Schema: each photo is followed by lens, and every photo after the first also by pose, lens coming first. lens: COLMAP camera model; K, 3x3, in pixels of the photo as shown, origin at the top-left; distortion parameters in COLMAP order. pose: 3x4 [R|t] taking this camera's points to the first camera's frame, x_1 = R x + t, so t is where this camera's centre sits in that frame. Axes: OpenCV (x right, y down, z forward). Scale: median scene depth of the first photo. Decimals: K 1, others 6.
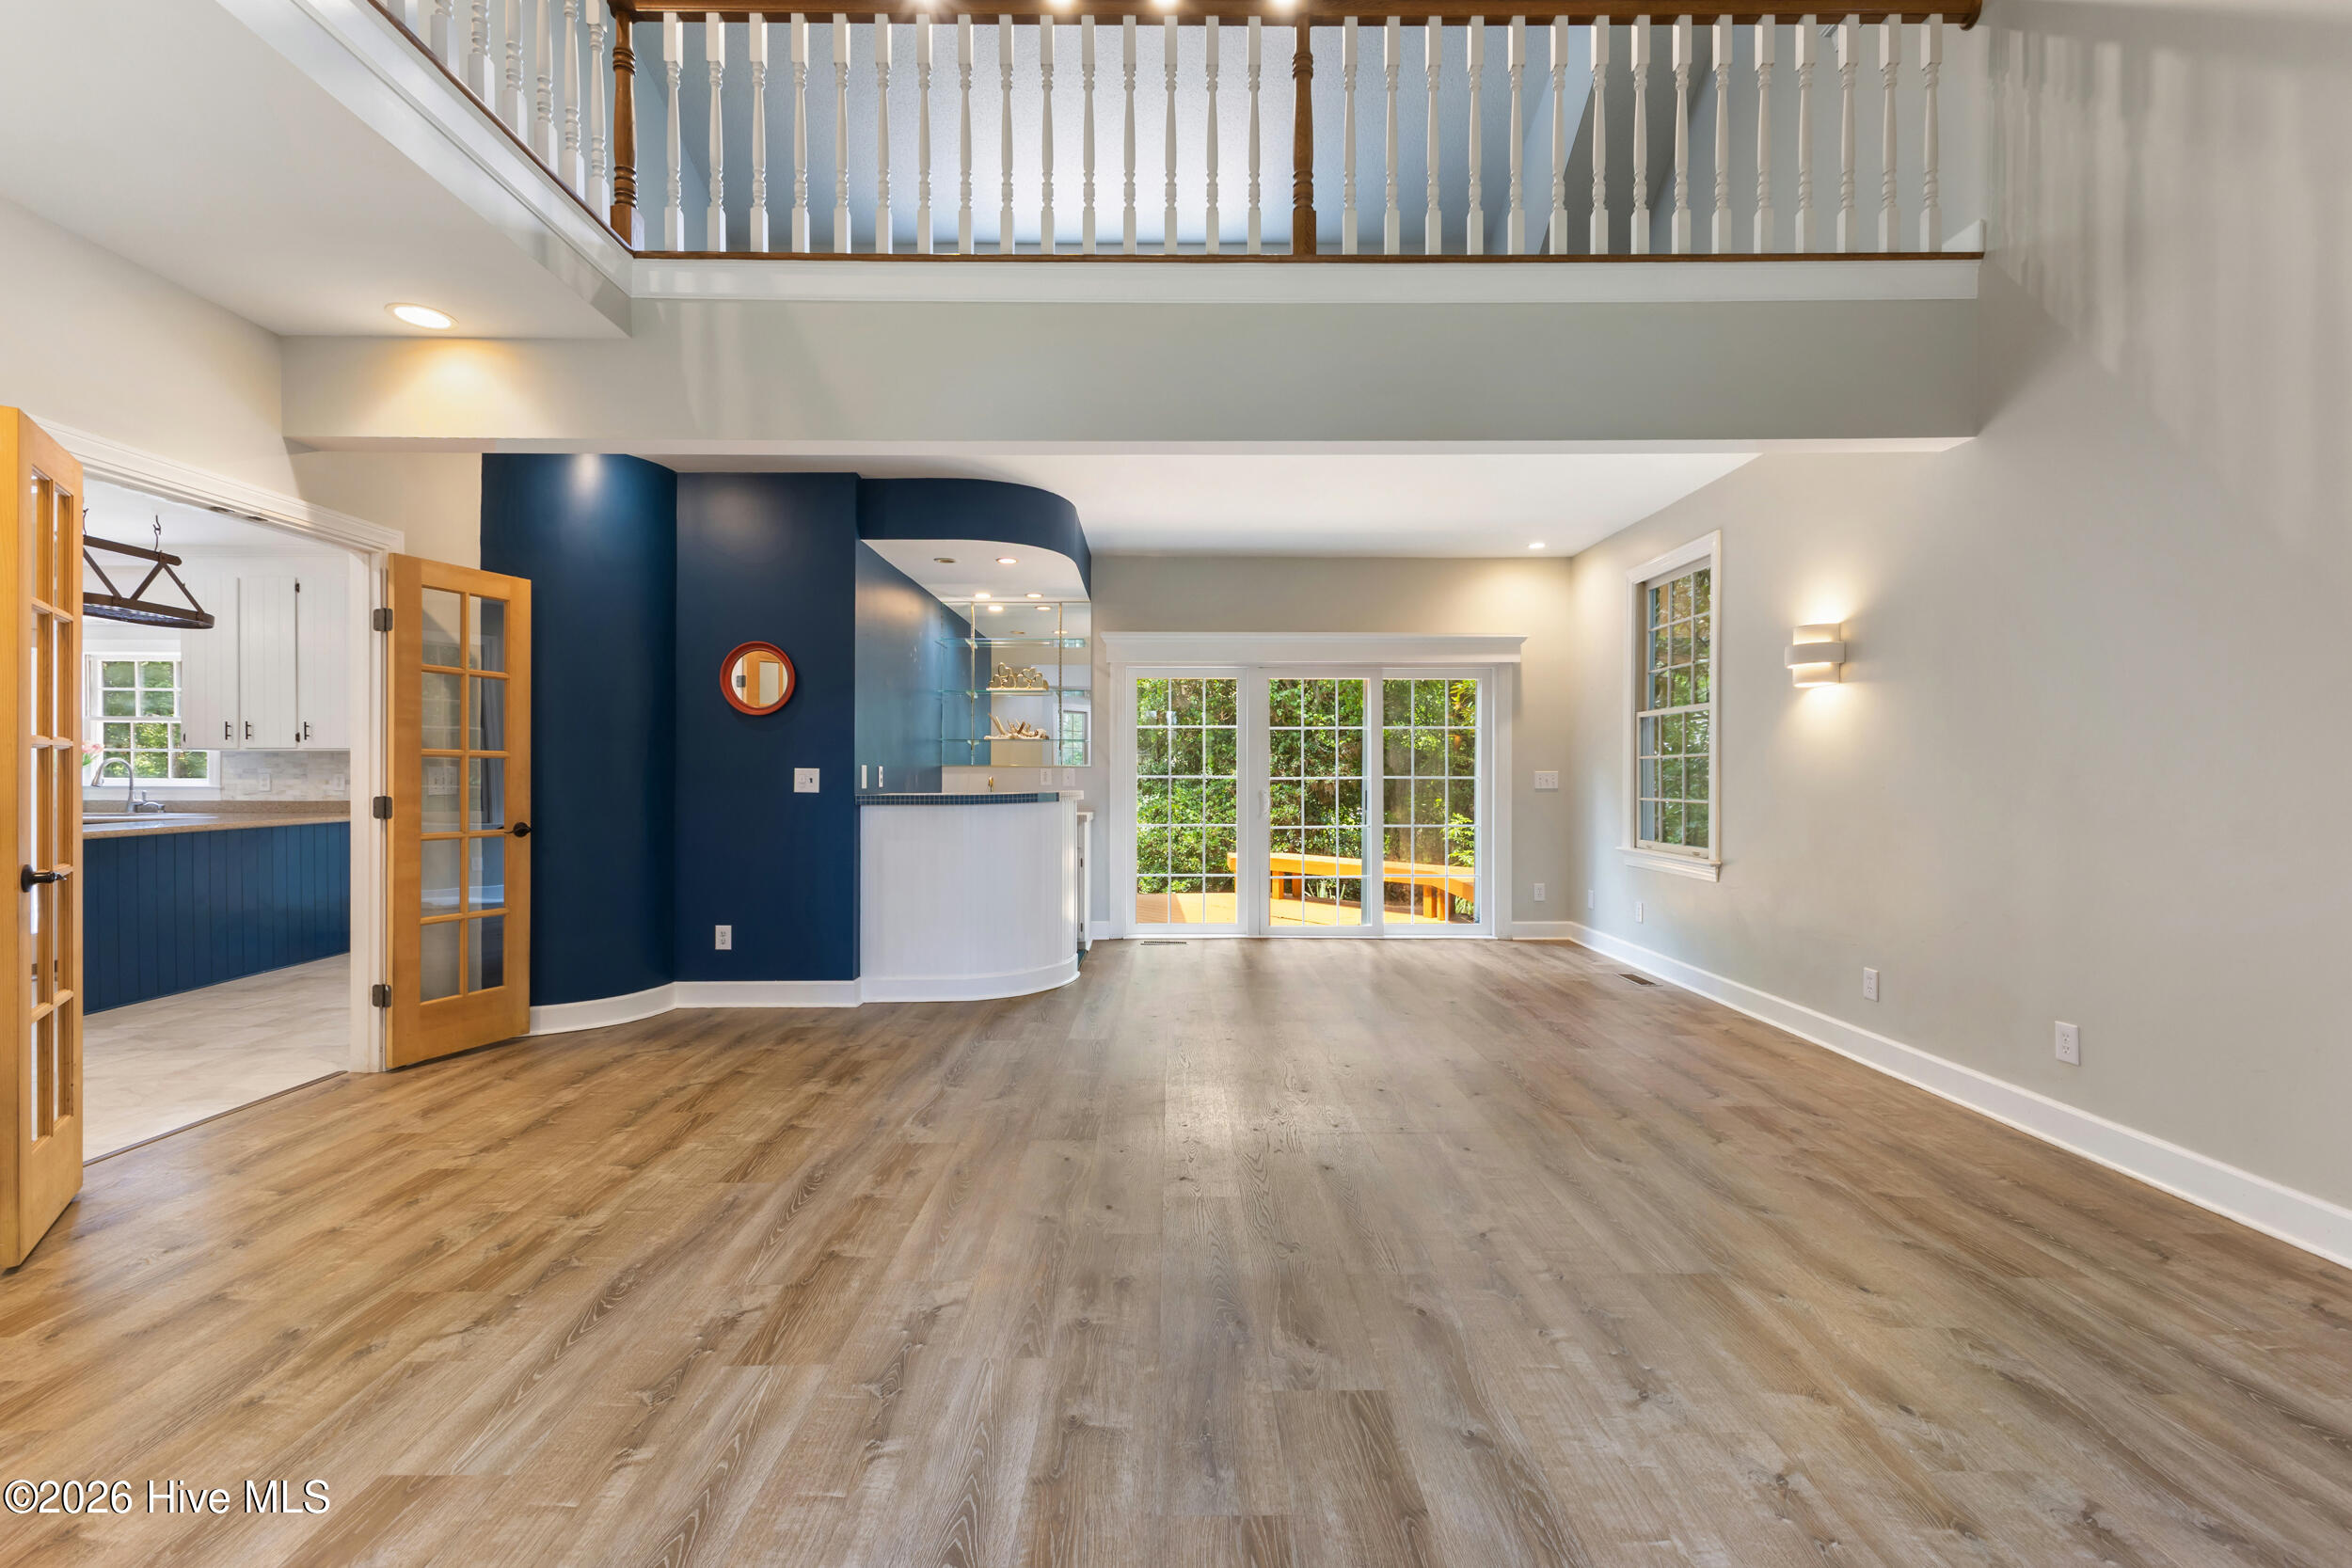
lens RADIAL K [[1014.7, 0, 1177.8], [0, 1014.7, 780.3], [0, 0, 1]] dist [0.007818, -0.000021]
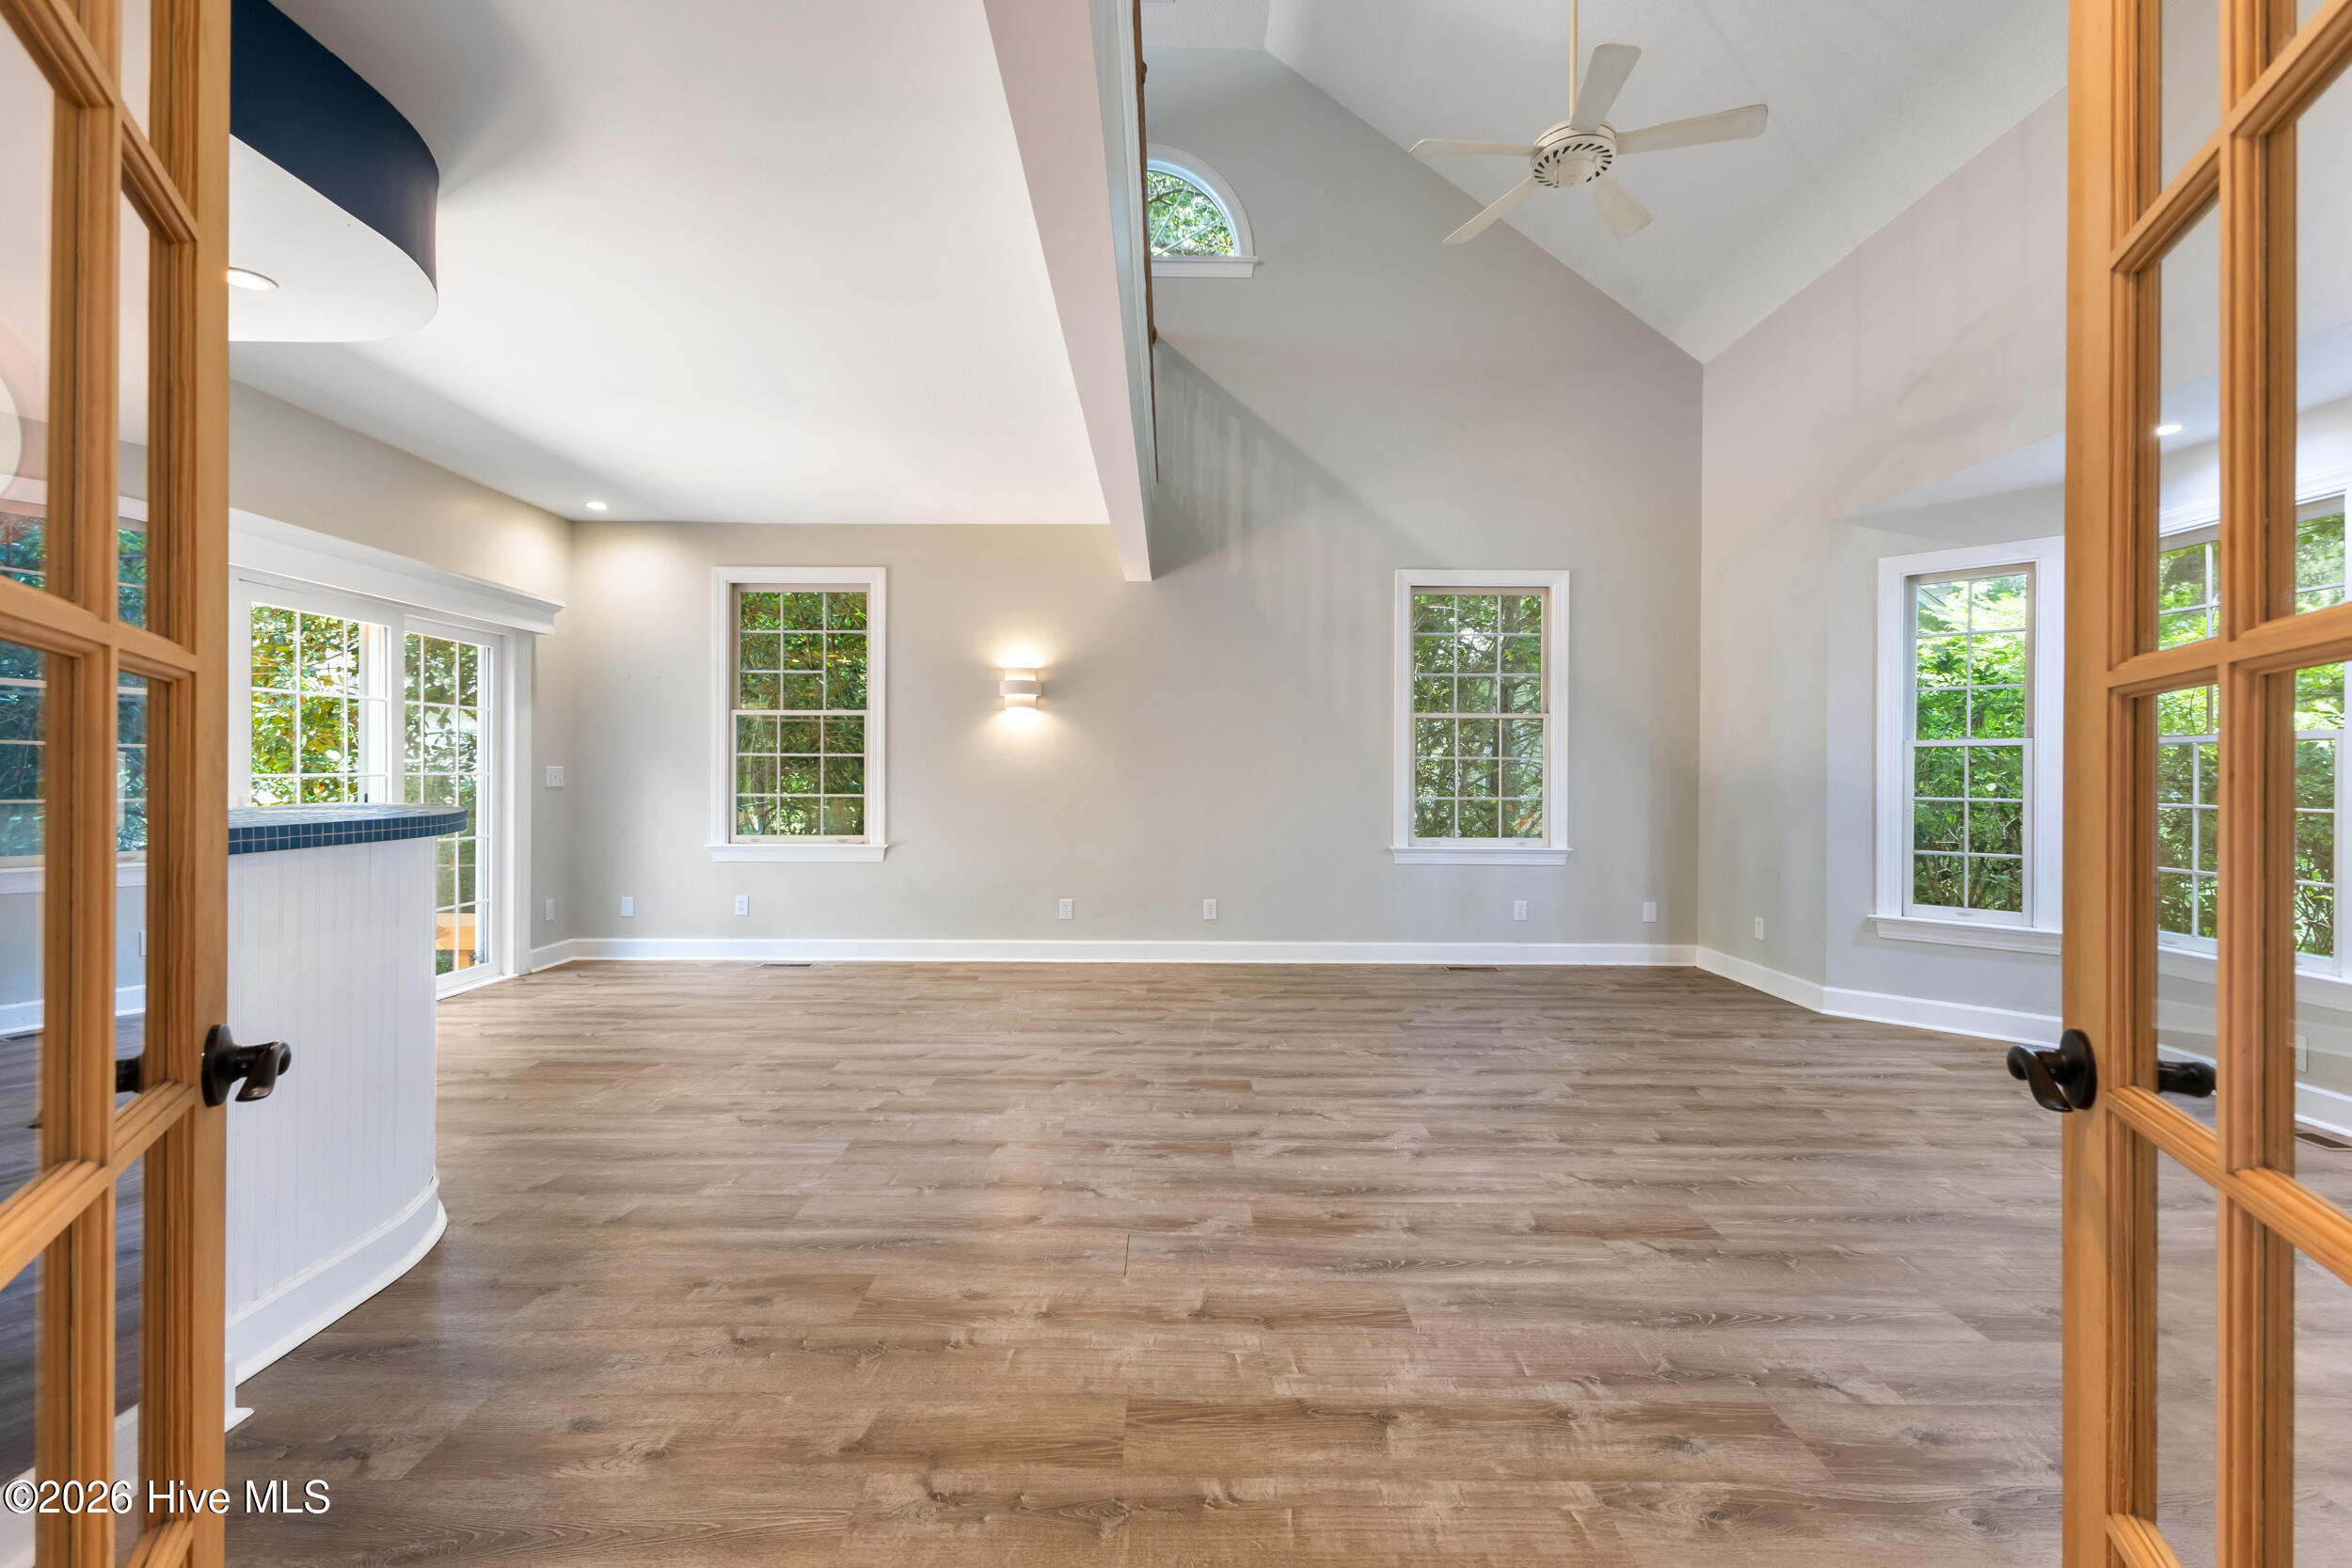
lens RADIAL K [[1014.7, 0, 1174.6], [0, 1014.7, 778.3], [0, 0, 1]] dist [0.007818, -0.000021]
pose [[0.000535, -0.005794, 0.999983, -1.327609], [0.002050, 0.999981, 0.005793, -0.007937], [-0.999998, 0.002047, 0.000547, 1.310129]]
